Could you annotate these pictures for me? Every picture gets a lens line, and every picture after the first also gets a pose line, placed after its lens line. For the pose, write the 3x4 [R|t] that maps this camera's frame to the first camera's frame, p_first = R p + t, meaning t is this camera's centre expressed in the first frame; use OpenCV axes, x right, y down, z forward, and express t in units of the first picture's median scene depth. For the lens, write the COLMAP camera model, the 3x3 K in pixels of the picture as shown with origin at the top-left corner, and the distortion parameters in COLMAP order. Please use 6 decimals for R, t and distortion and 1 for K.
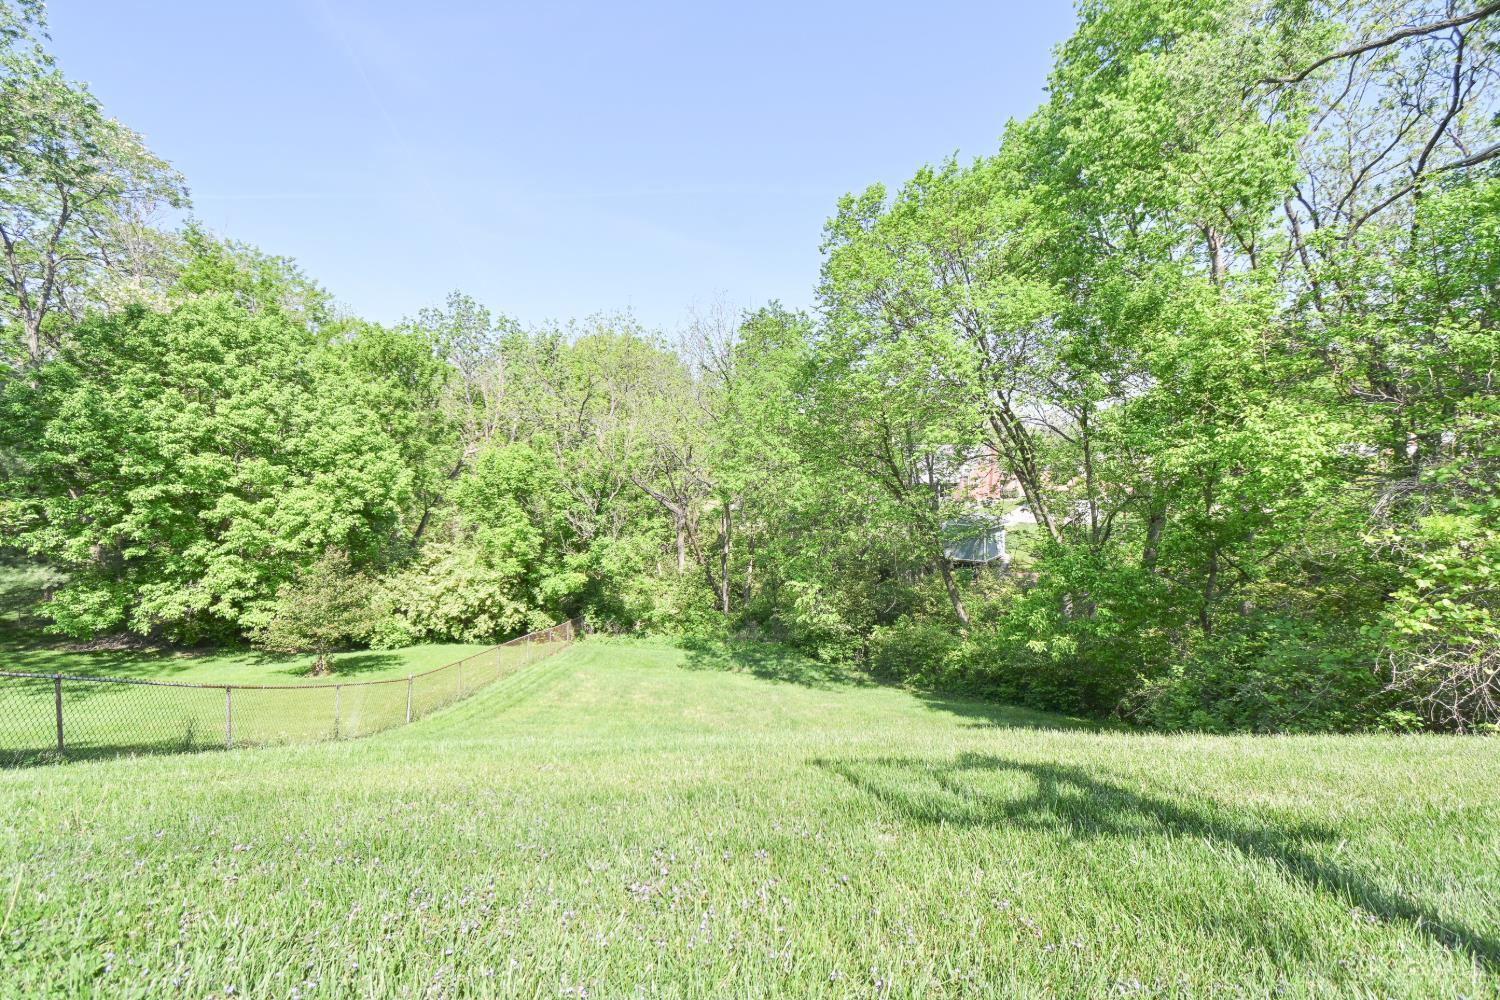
lens RADIAL K [[662.9, 0, 747.4], [0, 662.9, 490.2], [0, 0, 1]] dist [0.003376, -0.002460]
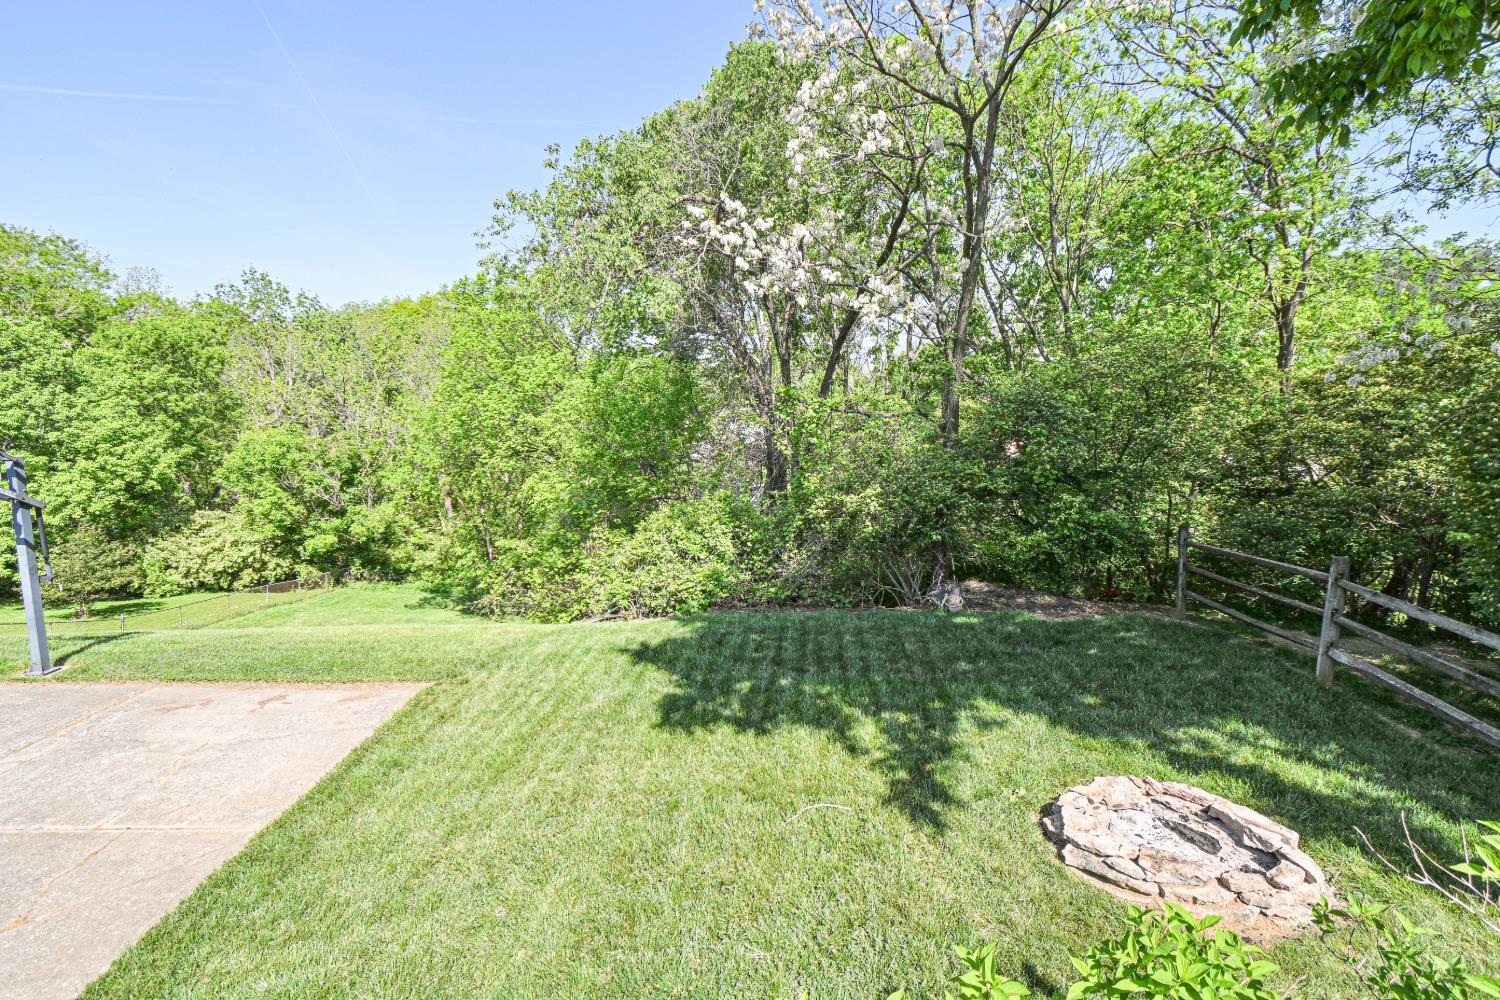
lens RADIAL K [[662.9, 0, 748.9], [0, 662.9, 490.5], [0, 0, 1]] dist [0.003376, -0.002460]
pose [[0.991911, 0.005308, 0.126821, 0.382037], [-0.017376, 0.995398, 0.094239, -0.094084], [-0.125738, -0.095680, 0.987439, -0.339886]]
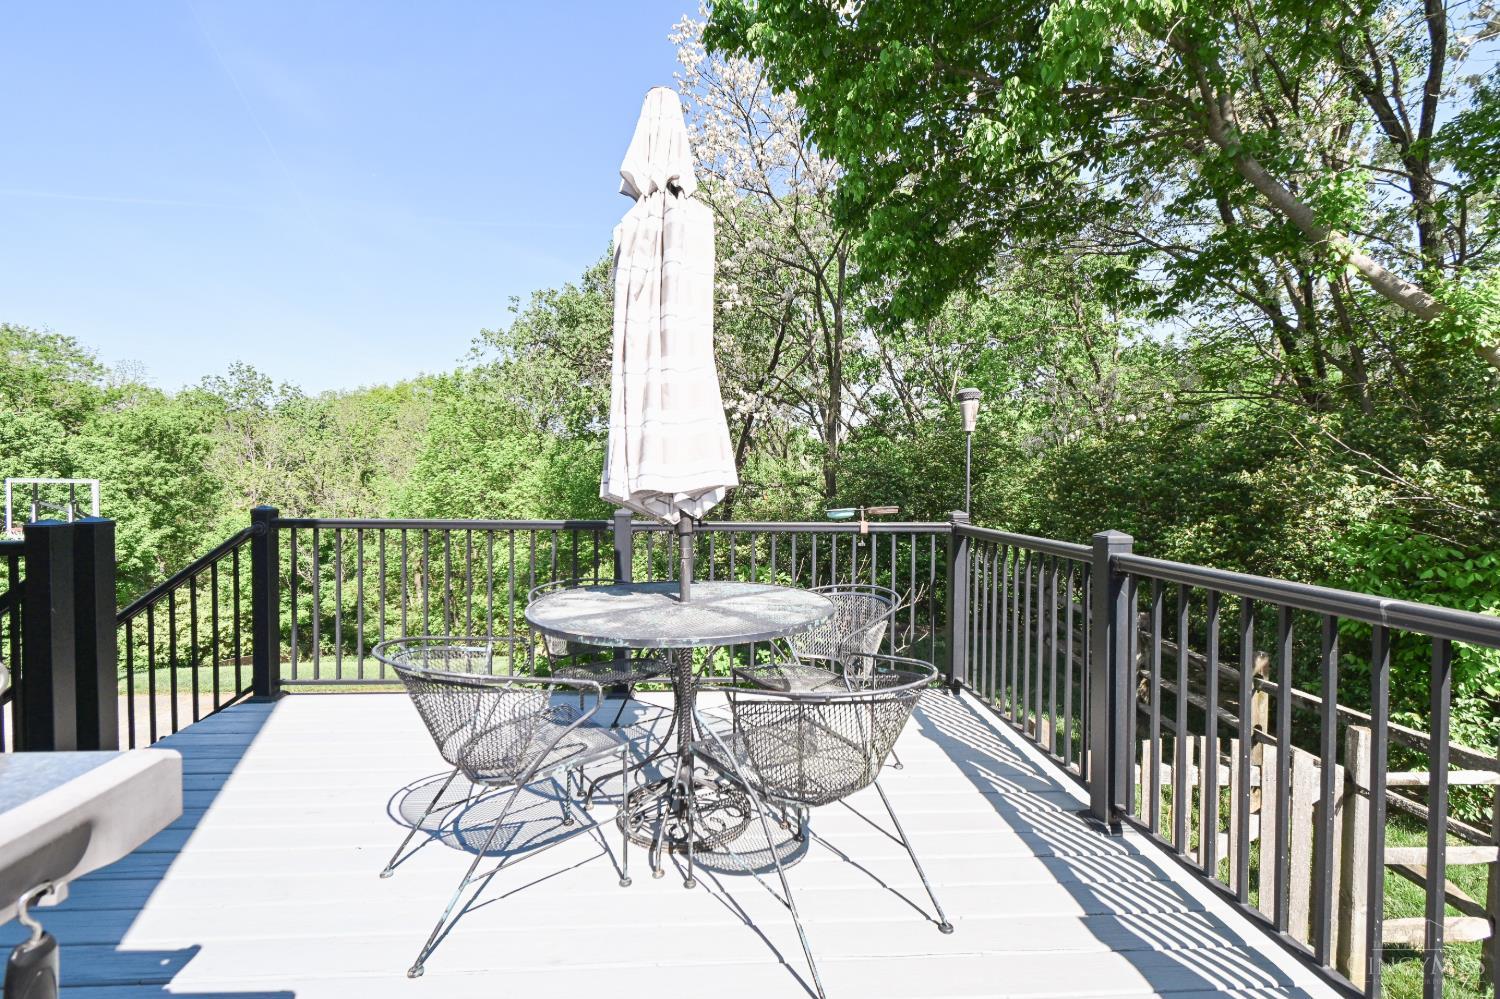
lens RADIAL K [[662.9, 0, 748.0], [0, 662.9, 487.7], [0, 0, 1]] dist [0.003376, -0.002460]
pose [[0.986281, 0.008412, 0.164861, 0.411019], [-0.003845, 0.999600, -0.028002, -0.086044], [-0.165030, 0.026984, 0.985919, -0.464793]]
